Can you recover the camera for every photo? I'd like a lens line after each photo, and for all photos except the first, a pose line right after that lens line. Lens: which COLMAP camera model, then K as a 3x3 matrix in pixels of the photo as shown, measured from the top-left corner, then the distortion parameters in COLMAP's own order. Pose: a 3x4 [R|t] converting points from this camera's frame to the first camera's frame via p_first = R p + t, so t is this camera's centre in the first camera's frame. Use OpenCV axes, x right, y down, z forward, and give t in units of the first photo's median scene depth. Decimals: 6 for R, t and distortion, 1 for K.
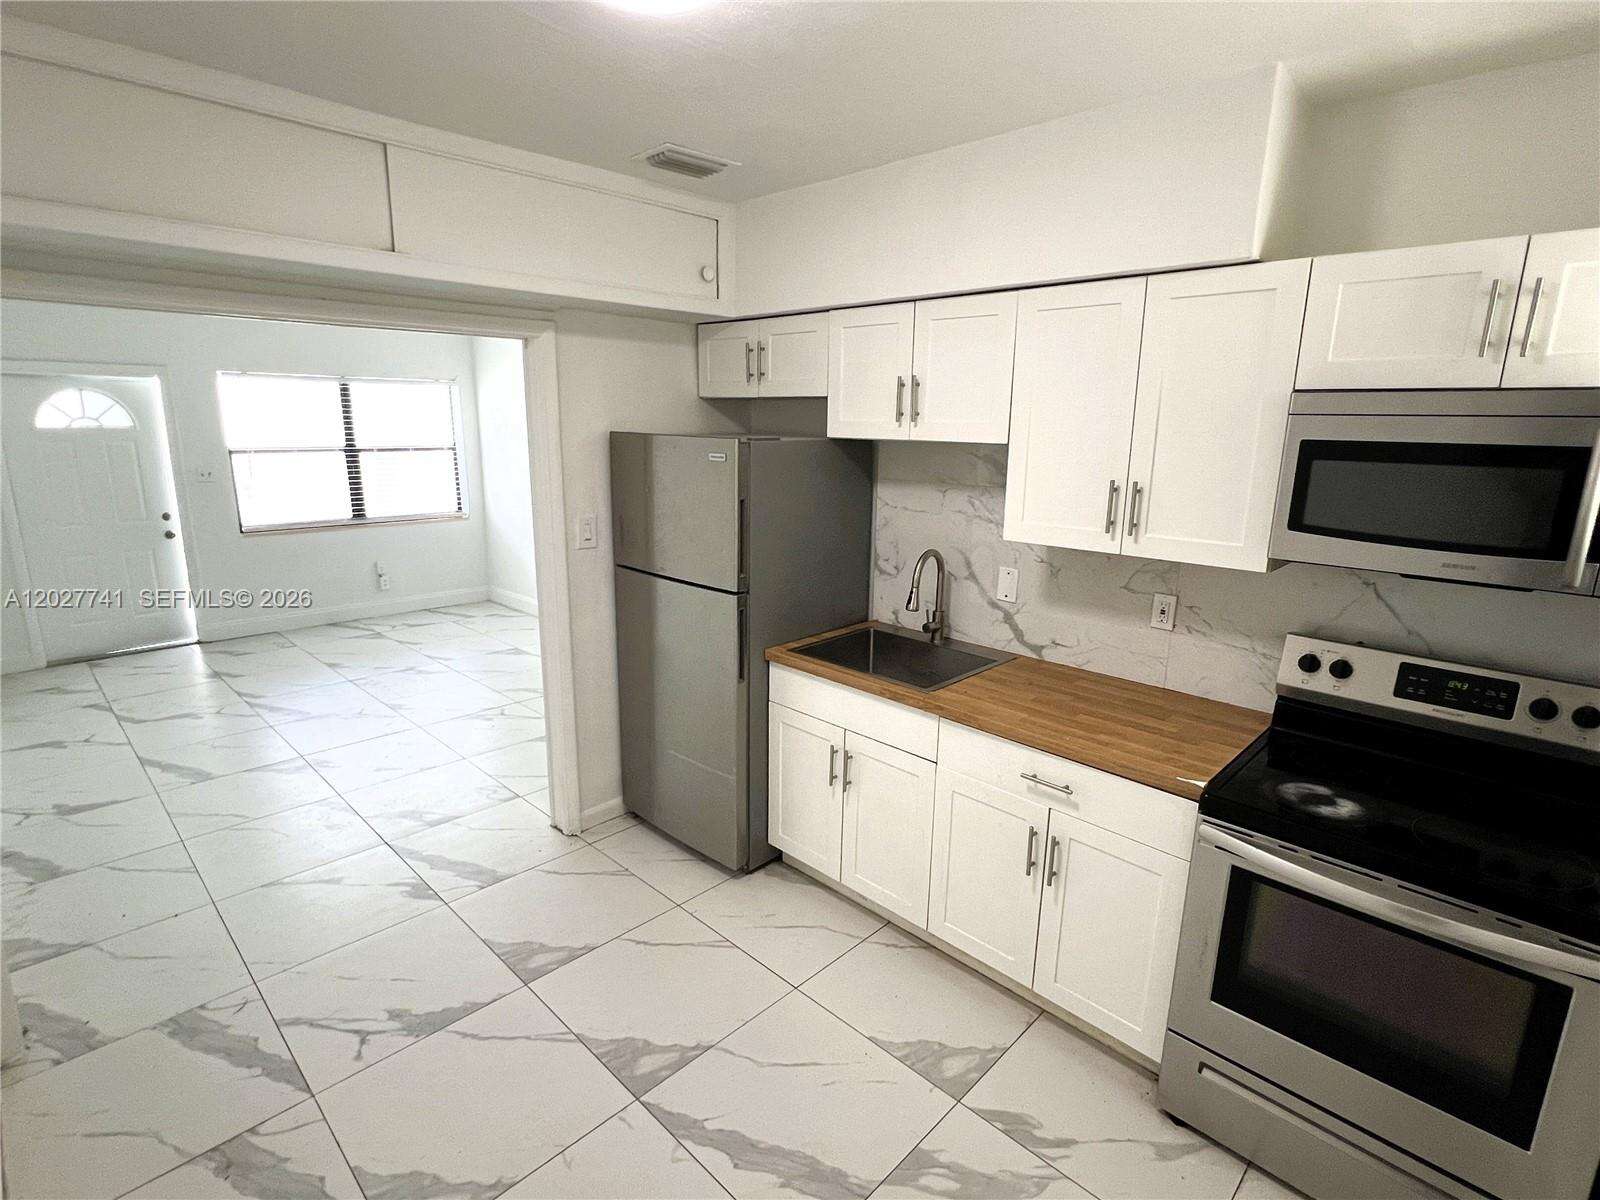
lens RADIAL K [[793.9, 0, 792.4], [0, 793.9, 598.3], [0, 0, 1]] dist [-0.003012, -0.000491]
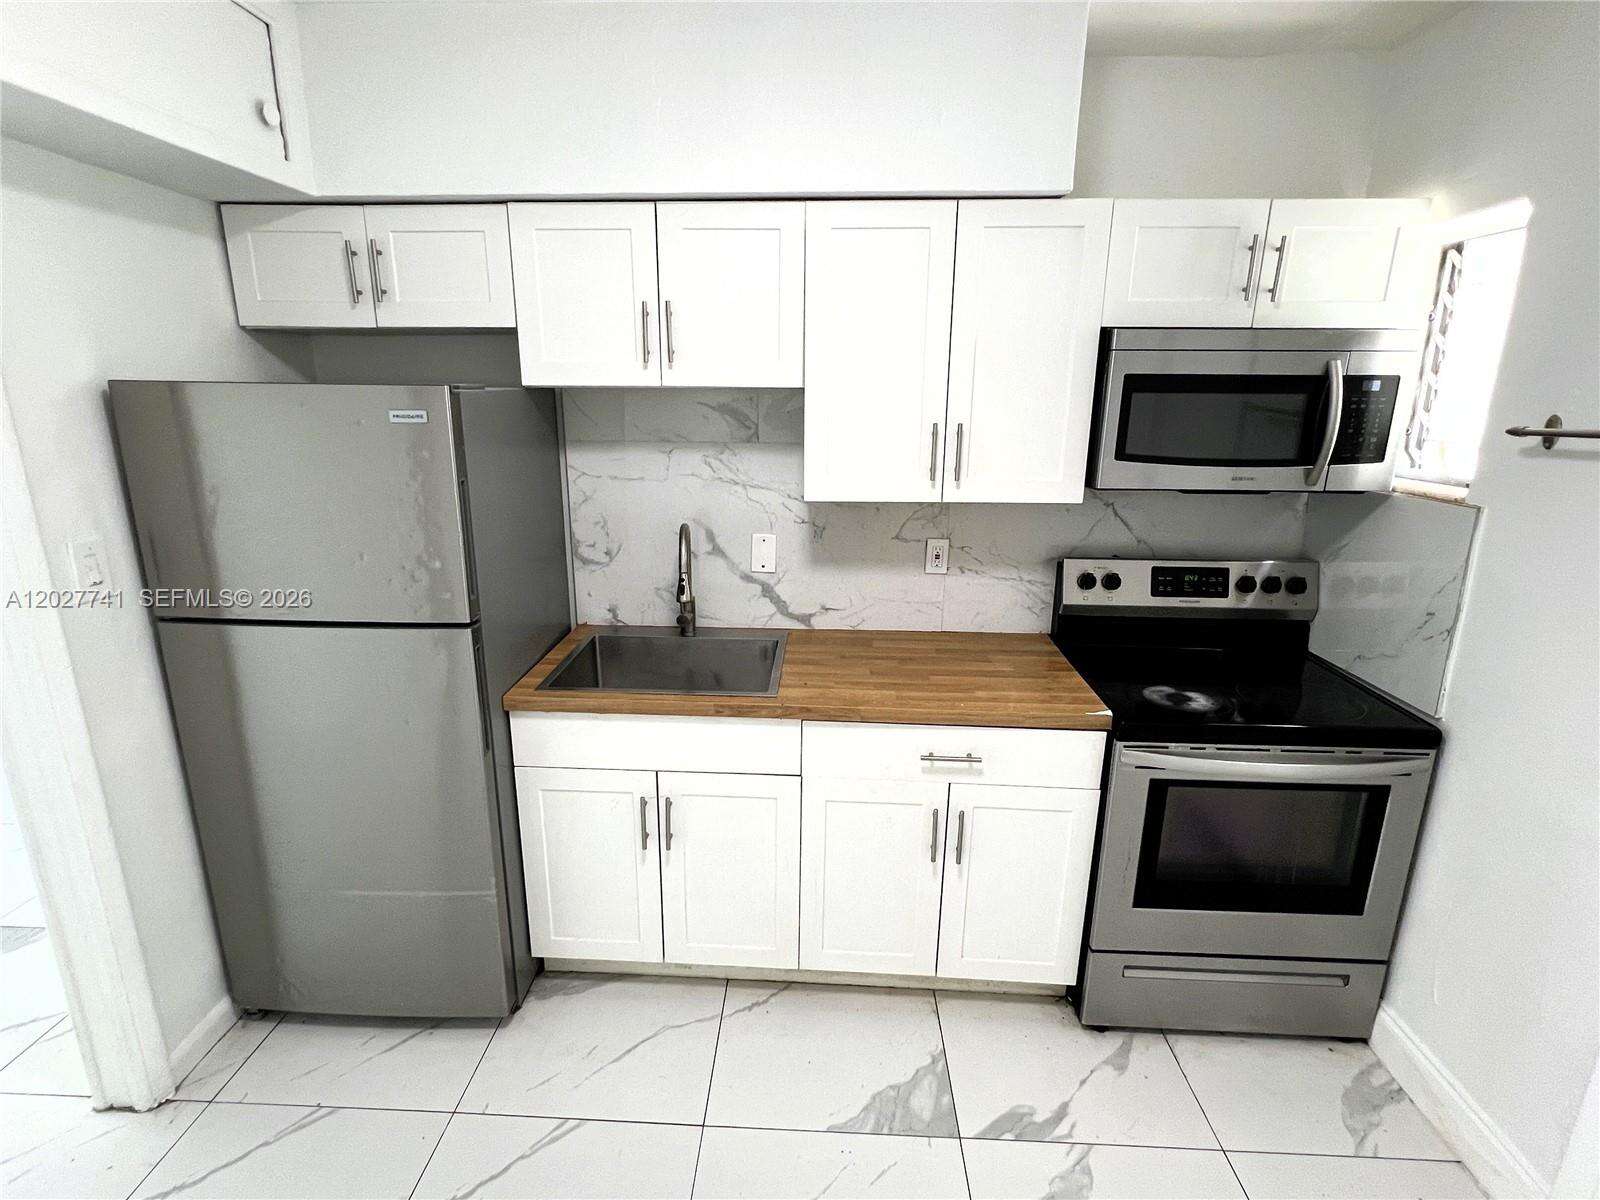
lens RADIAL K [[793.9, 0, 796.4], [0, 793.9, 597.3], [0, 0, 1]] dist [-0.003012, -0.000491]
pose [[0.745505, -0.179423, 0.641895, -0.306571], [0.152600, 0.983451, 0.097664, -0.055319], [-0.648795, 0.025144, 0.760547, 0.347976]]
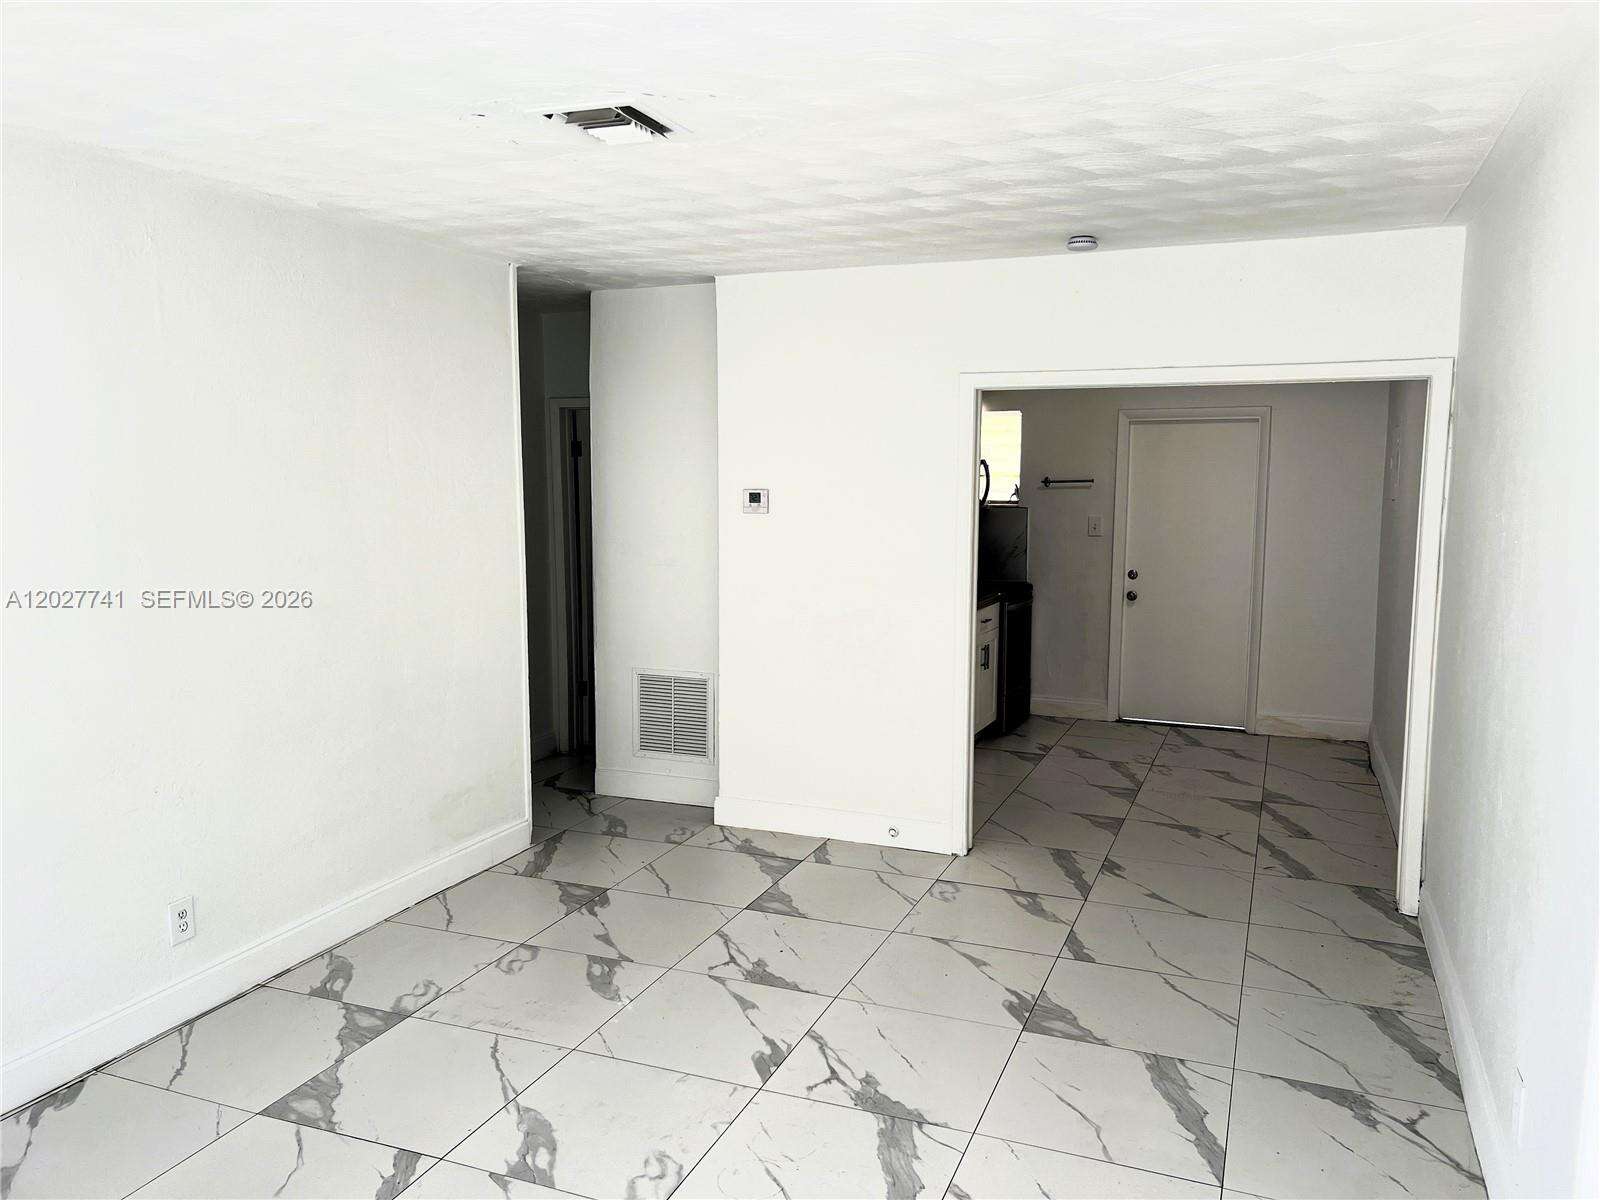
lens RADIAL K [[1197.2, 0, 800.7], [0, 1197.2, 600.1], [0, 0, 1]] dist [-0.003522, -0.001775]
pose [[-0.373163, -0.123772, 0.919472, -2.092309], [0.196059, 0.958159, 0.208550, -0.499512], [-0.906813, 0.258094, -0.333283, 2.147766]]
